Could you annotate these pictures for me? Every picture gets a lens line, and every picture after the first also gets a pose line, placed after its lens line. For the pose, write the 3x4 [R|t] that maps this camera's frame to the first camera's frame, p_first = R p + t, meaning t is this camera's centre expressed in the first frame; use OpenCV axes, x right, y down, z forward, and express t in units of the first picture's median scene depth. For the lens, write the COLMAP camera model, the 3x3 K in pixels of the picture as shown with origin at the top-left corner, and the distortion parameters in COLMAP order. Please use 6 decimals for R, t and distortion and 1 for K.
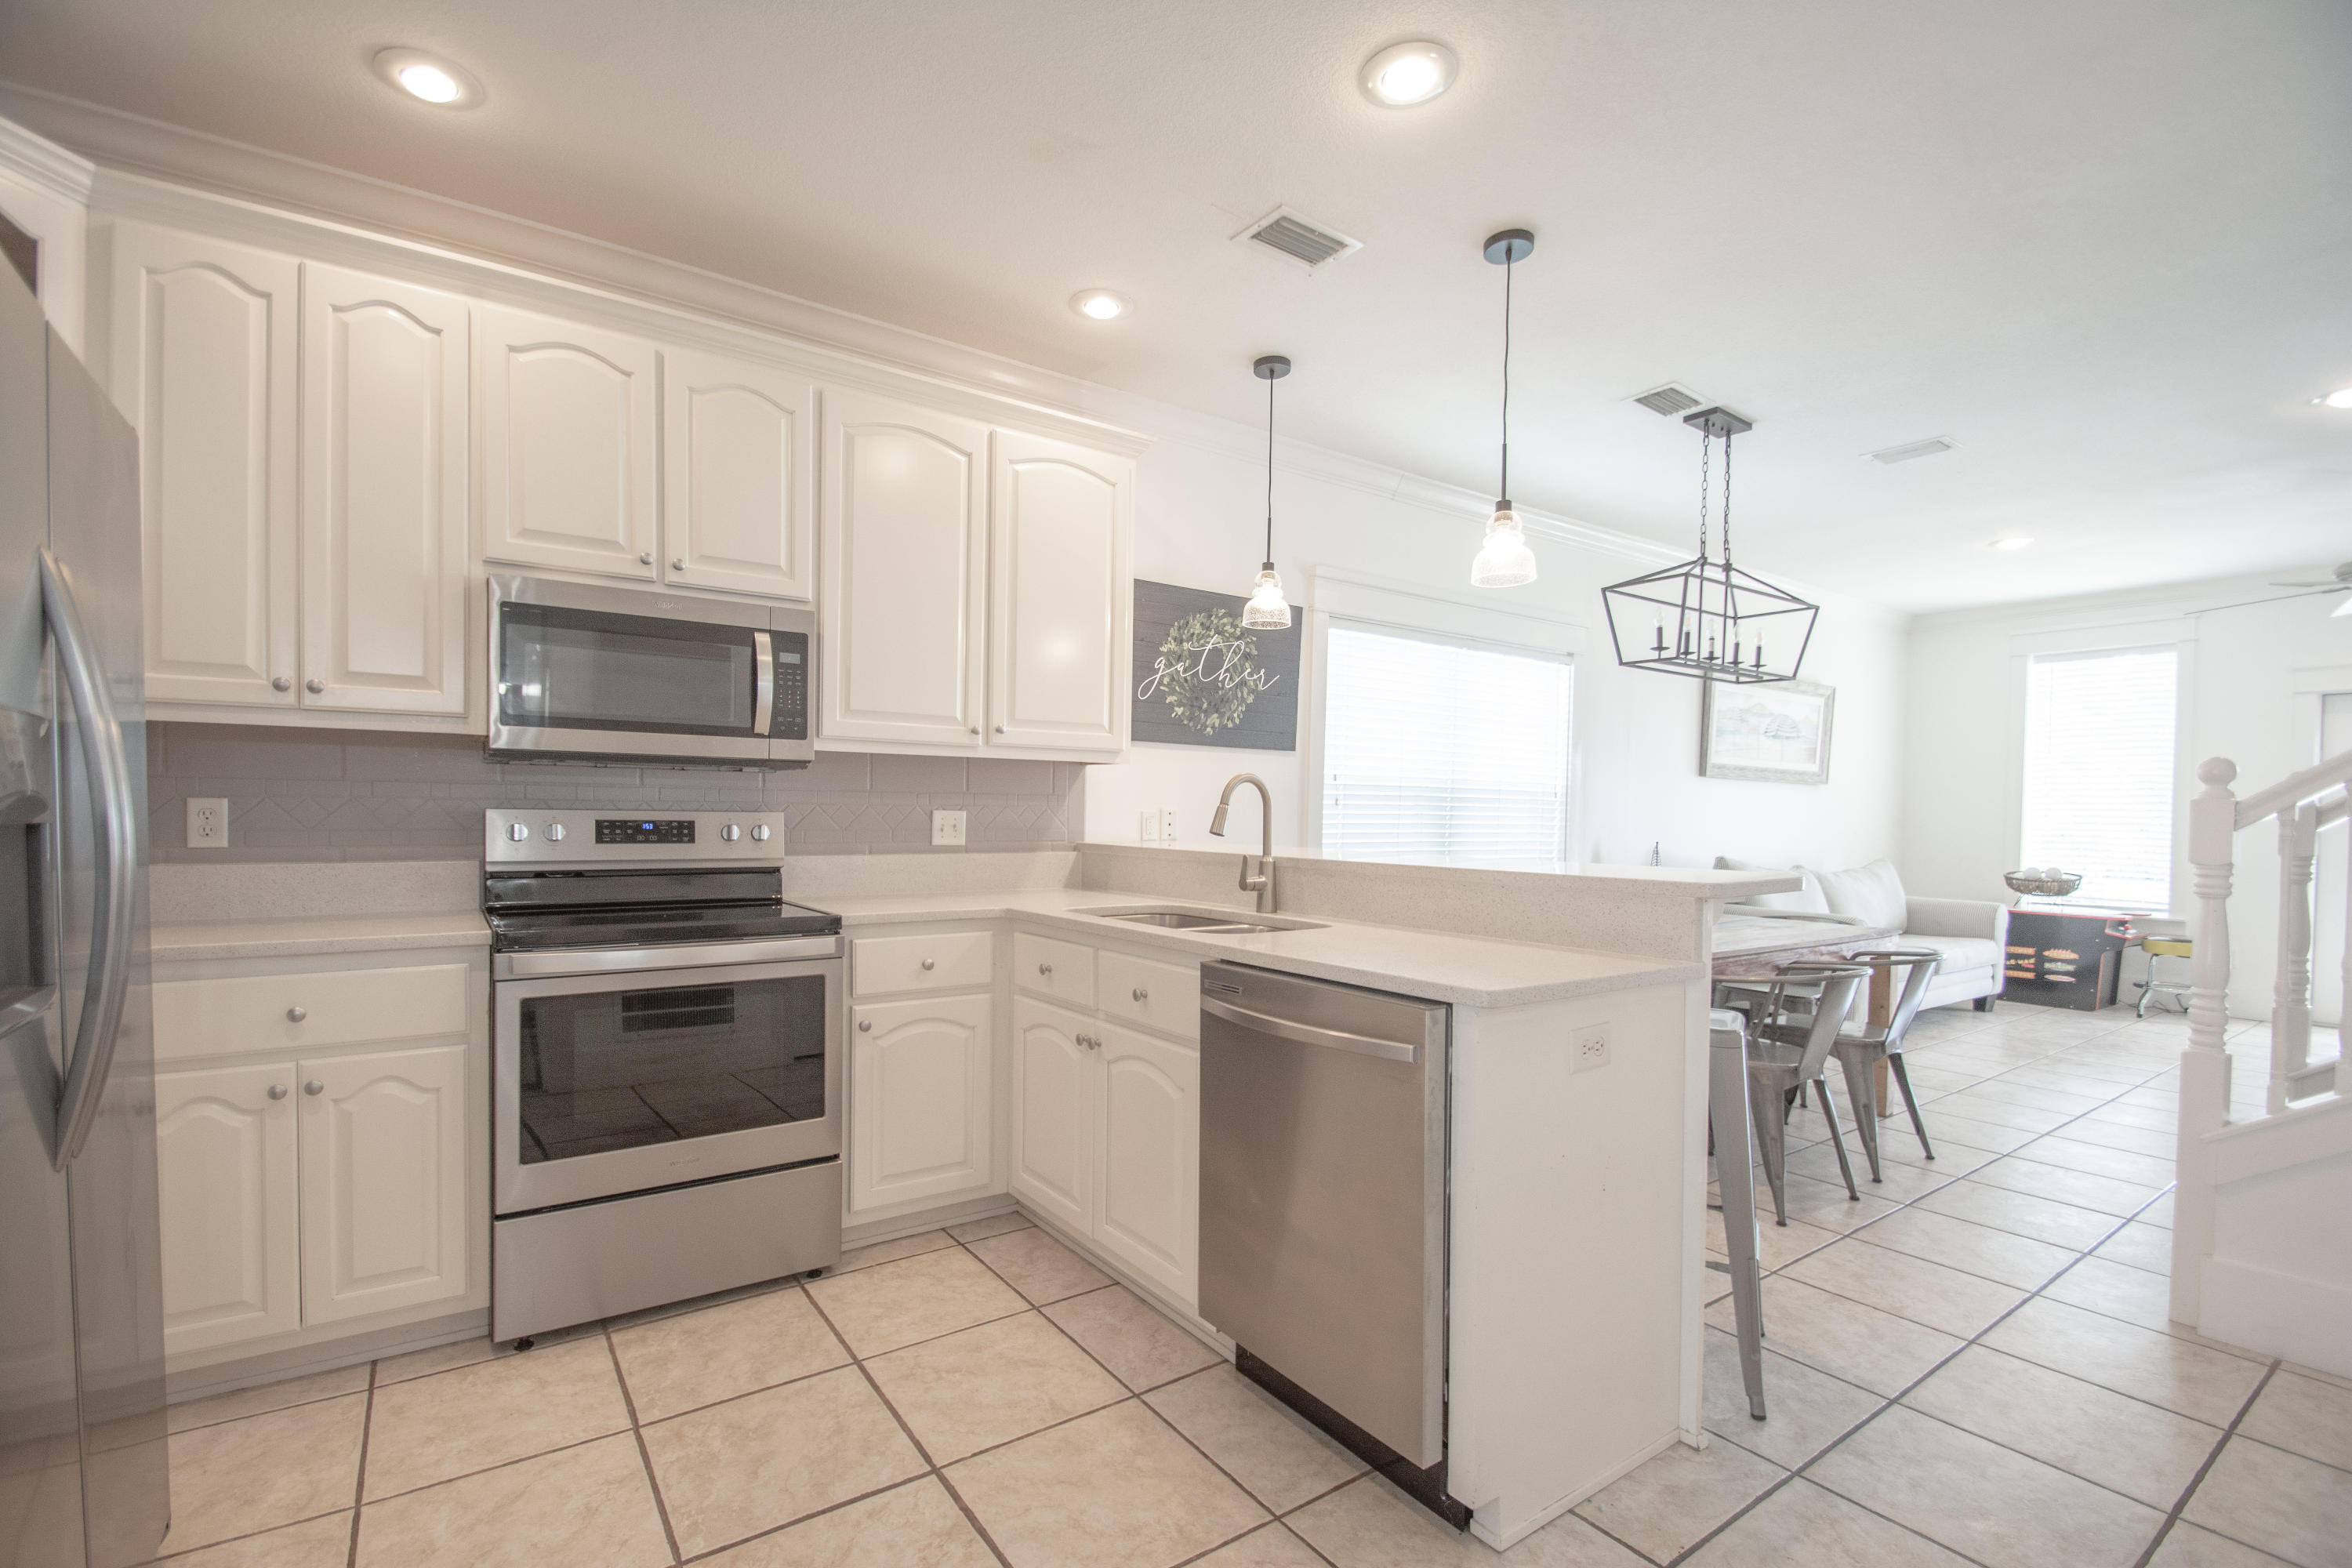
lens RADIAL K [[1034.6, 0, 1145.0], [0, 1034.6, 834.4], [0, 0, 1]] dist [0.019297, -0.019572]
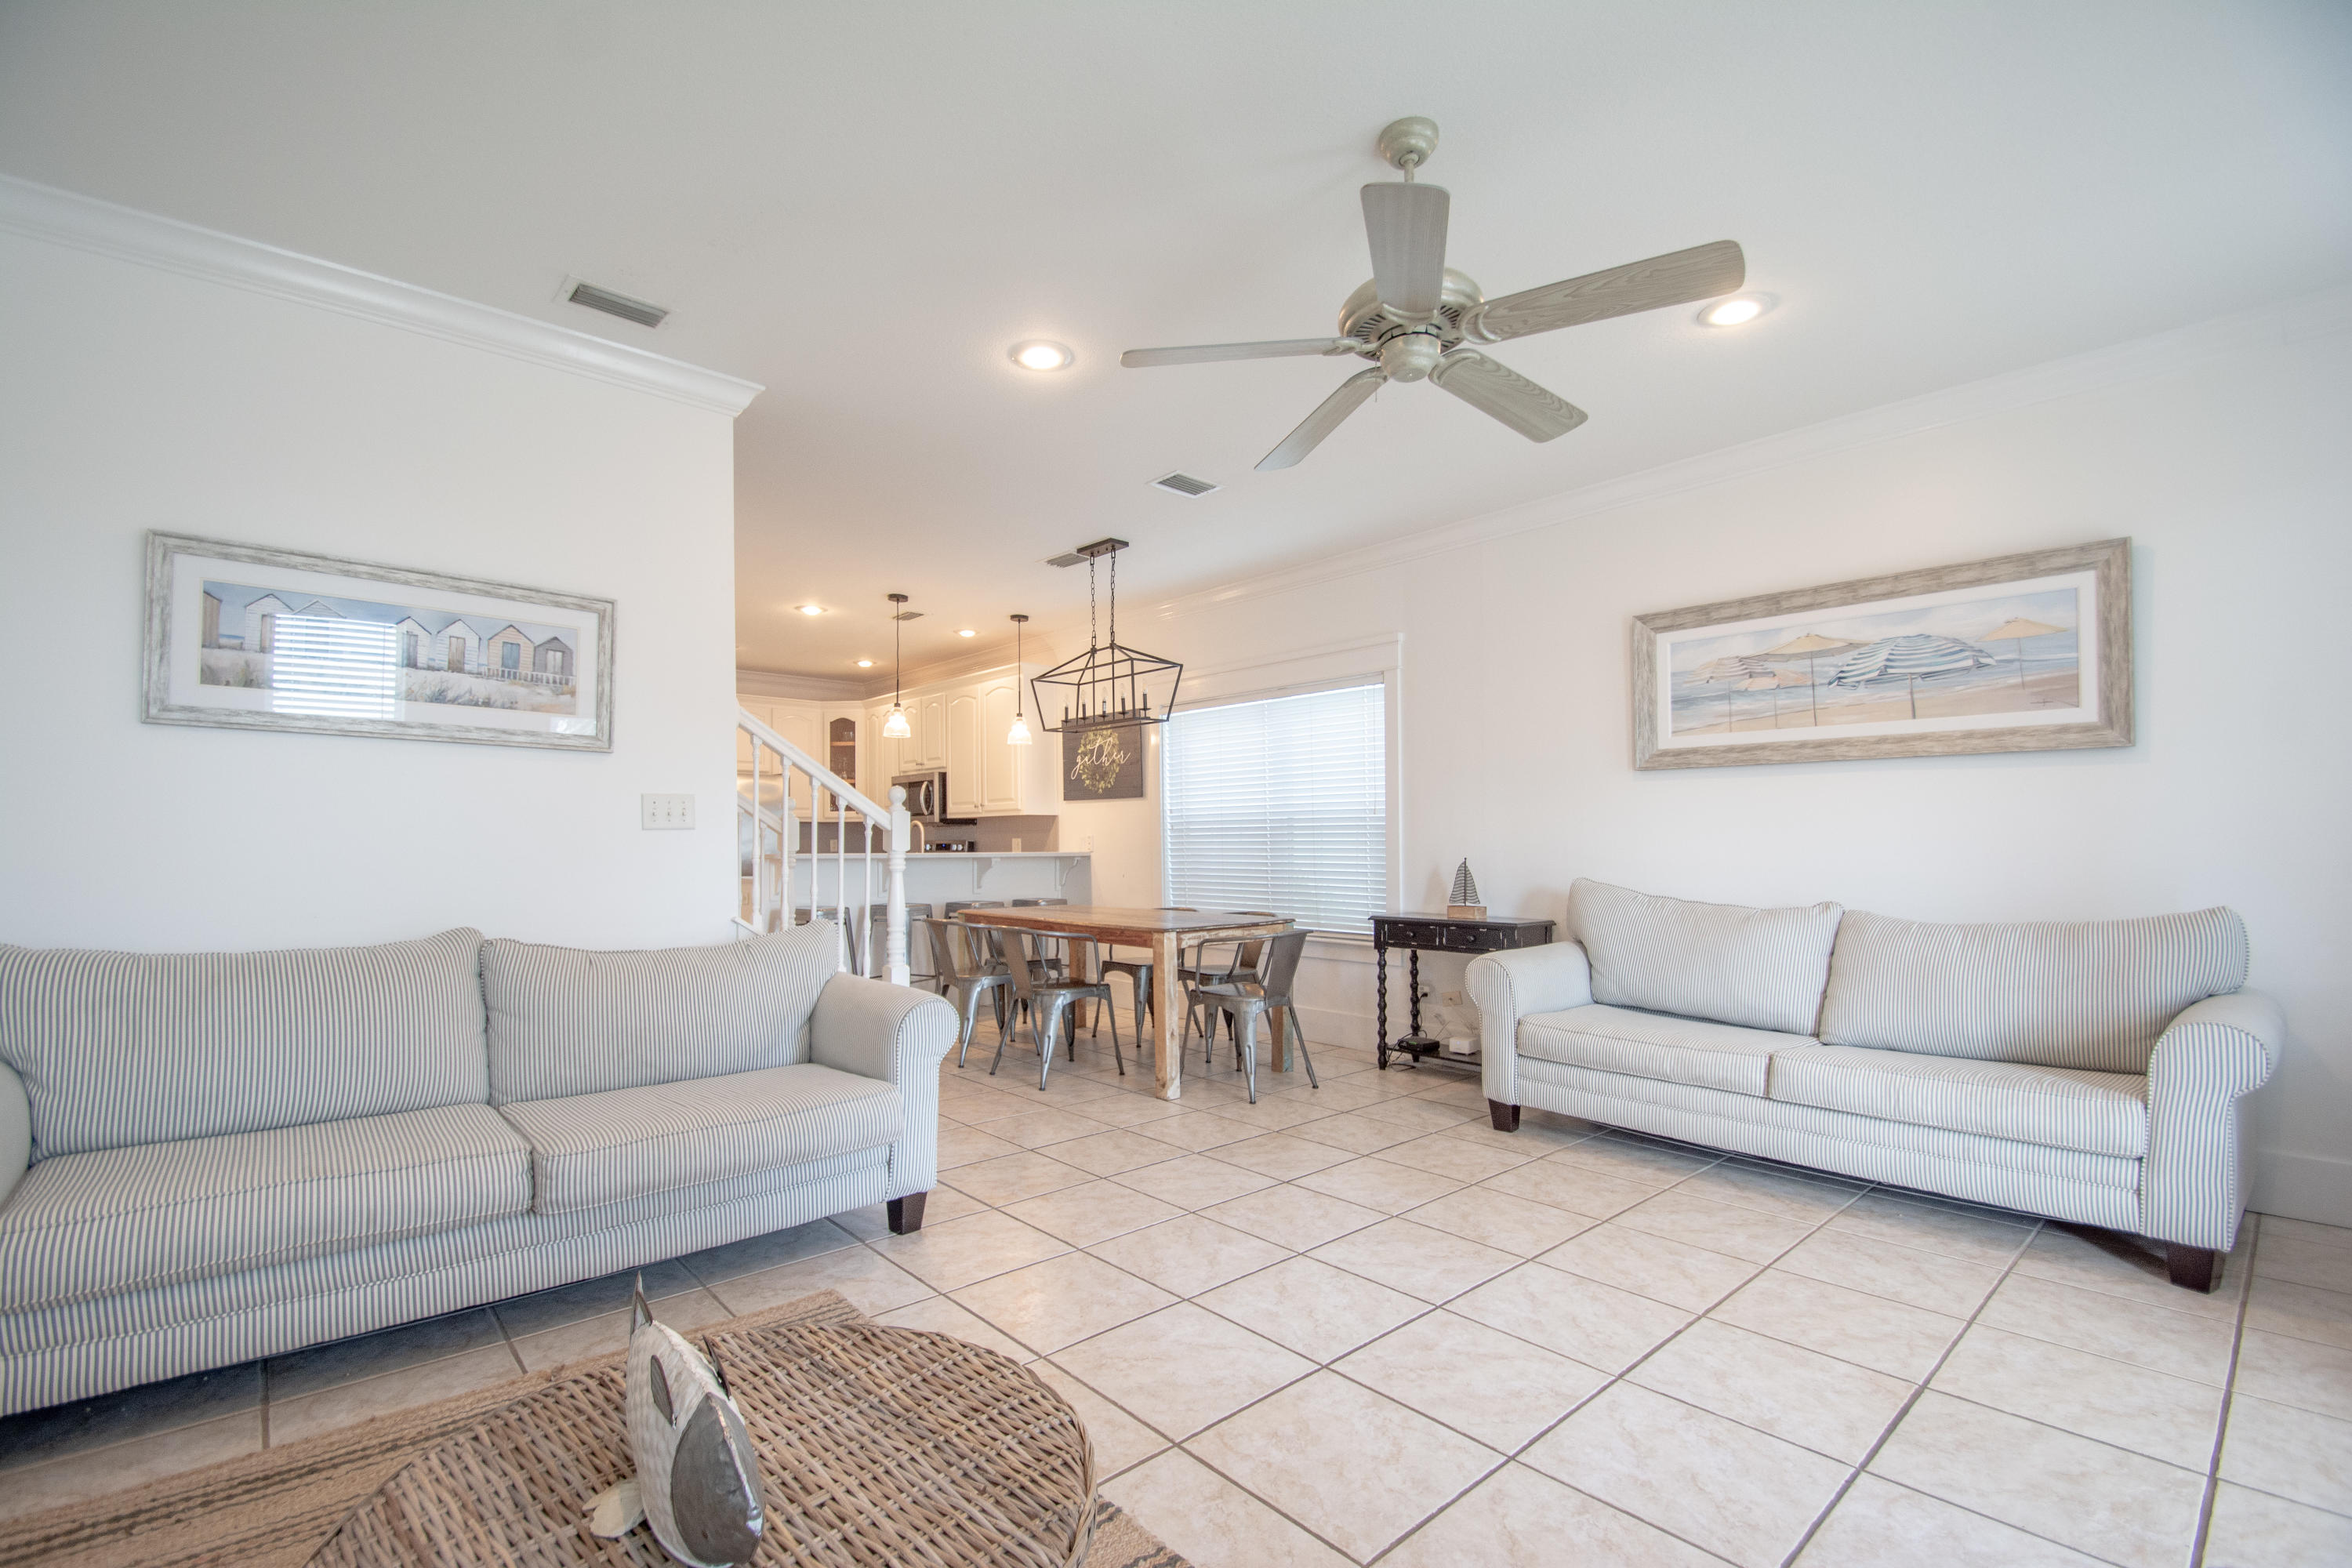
lens RADIAL K [[1034.6, 0, 1145.0], [0, 1034.6, 834.4], [0, 0, 1]] dist [0.019297, -0.019572]
pose [[0.113146, -0.028211, -0.993178, 2.370314], [-0.022374, 0.999271, -0.030933, 0.037192], [0.993326, 0.025721, 0.112432, 1.120237]]
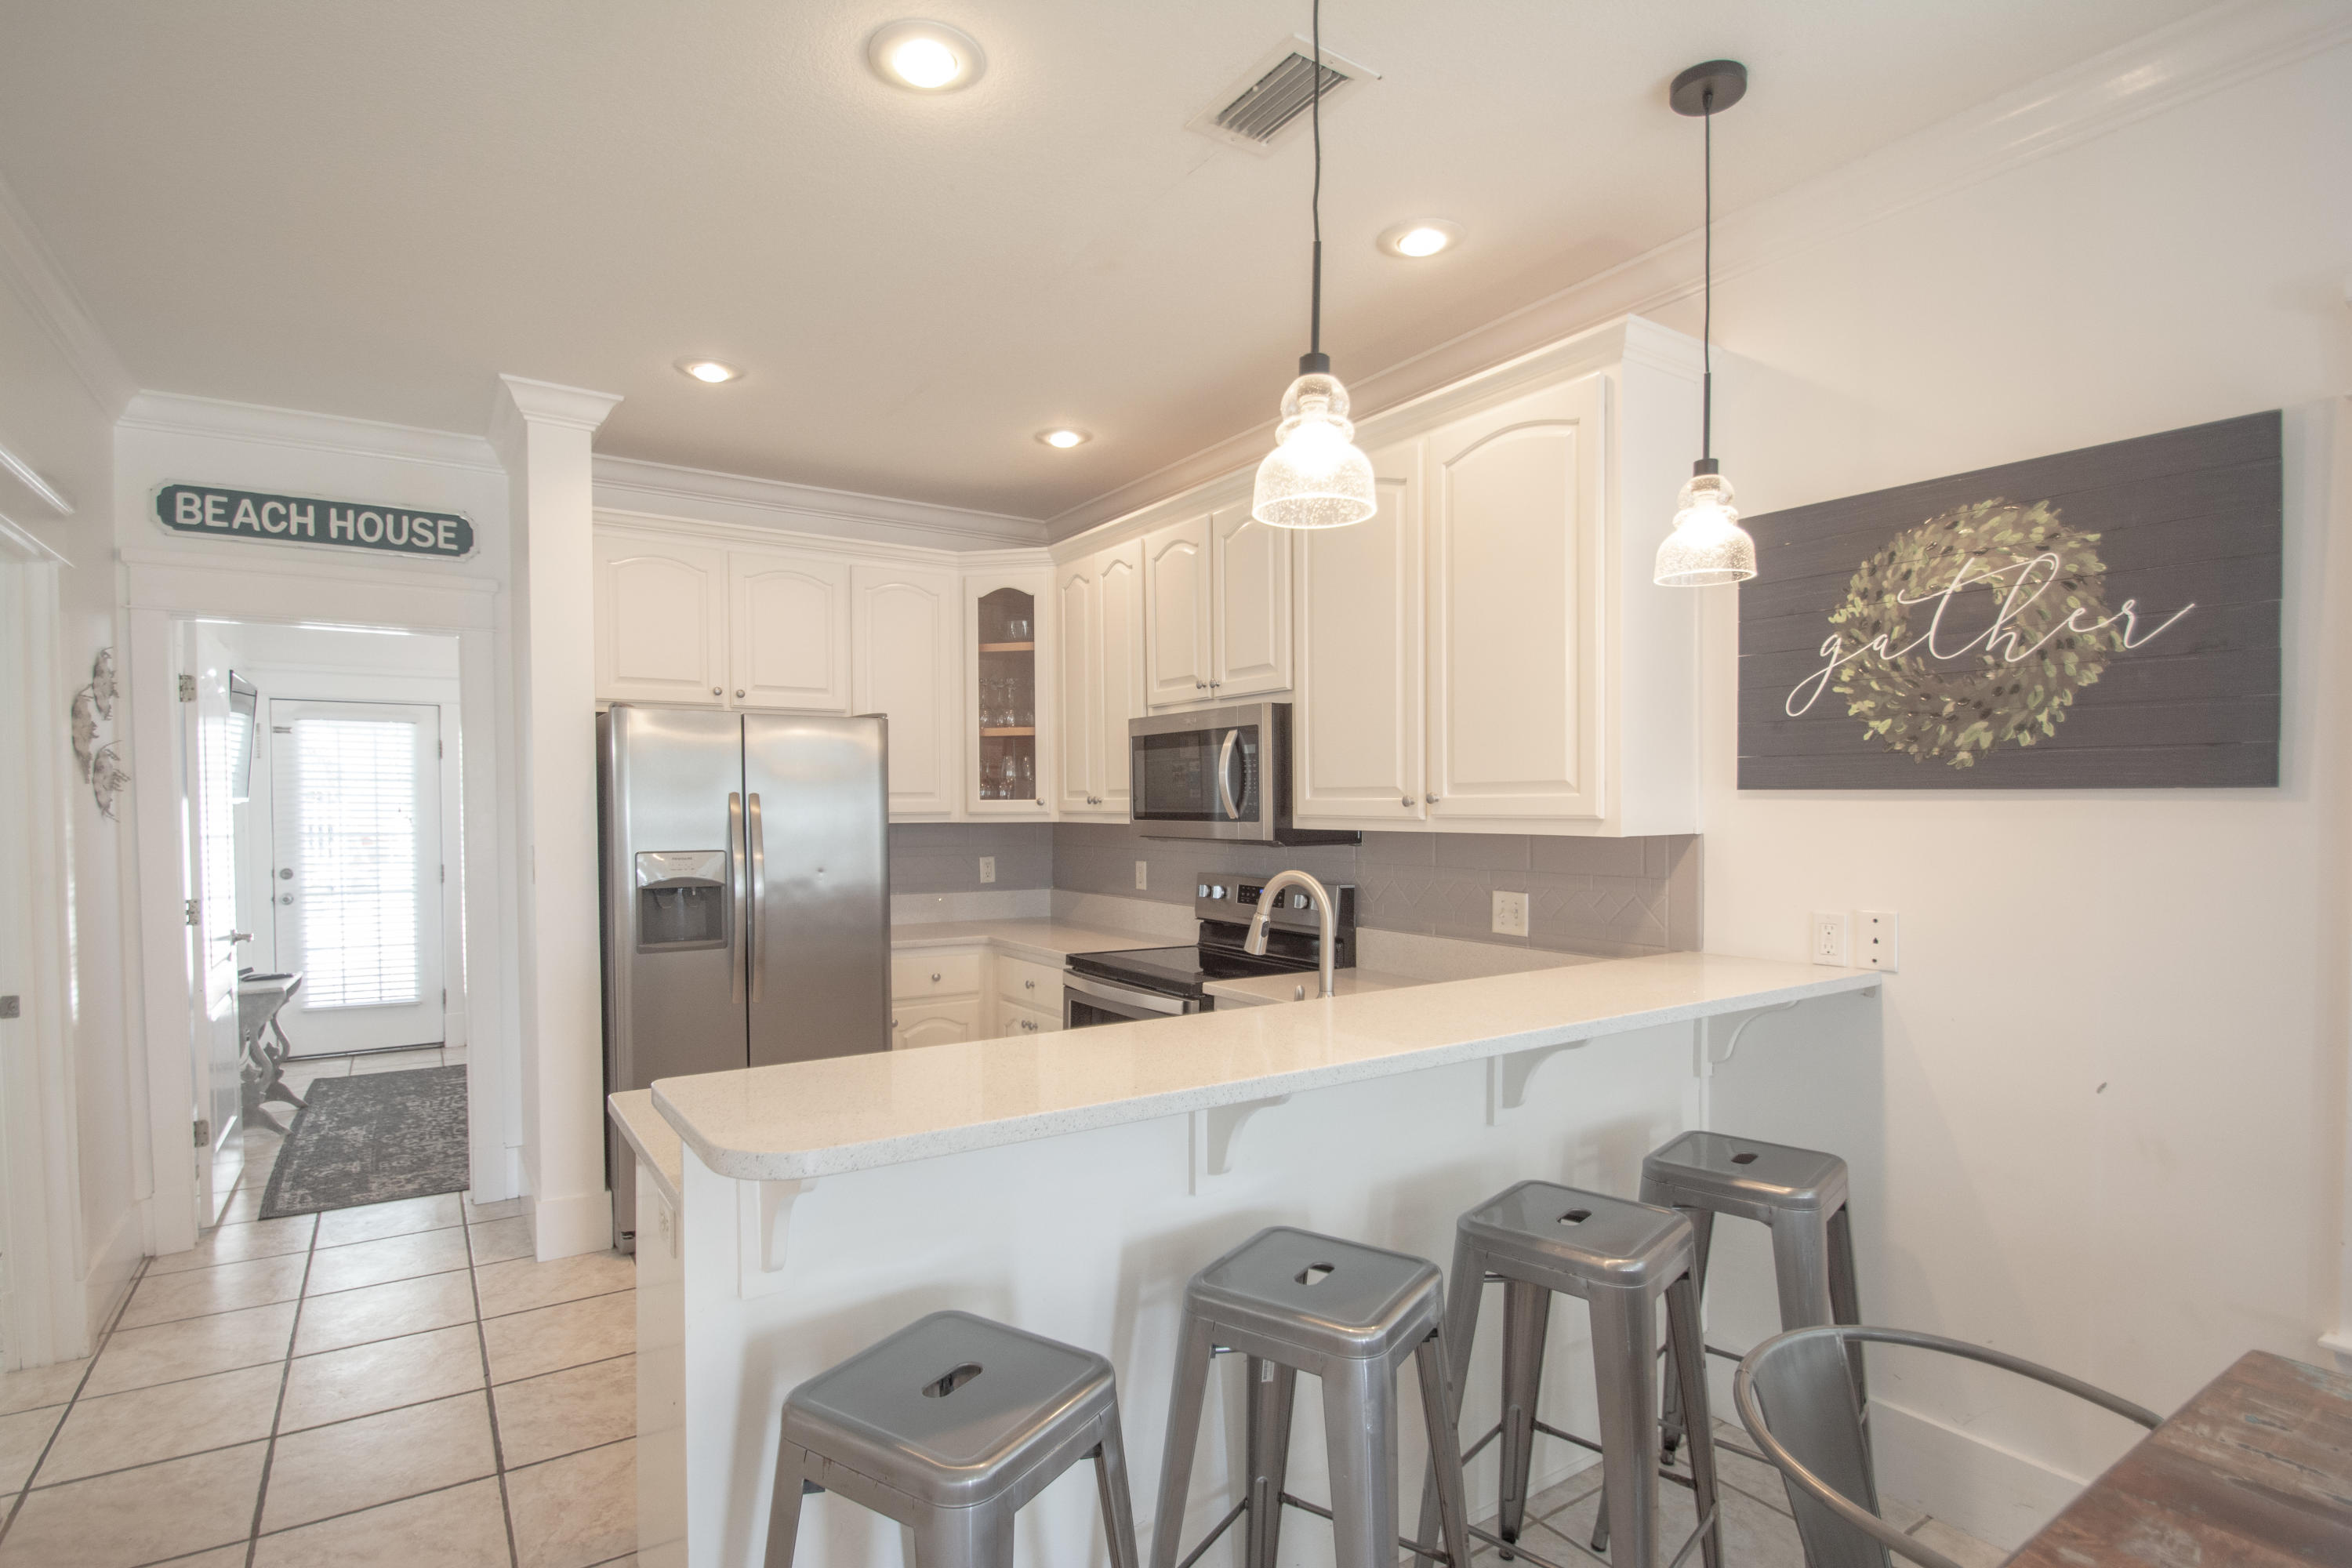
lens RADIAL K [[1149.2, 0, 1153.4], [0, 1149.2, 836.3], [0, 0, 1]] dist [0.000572, 0.000219]
pose [[-0.020100, 0.012954, -0.999714, 0.780536], [-0.023752, 0.999628, 0.013430, -0.078638], [0.999516, 0.024015, -0.019785, 0.805212]]
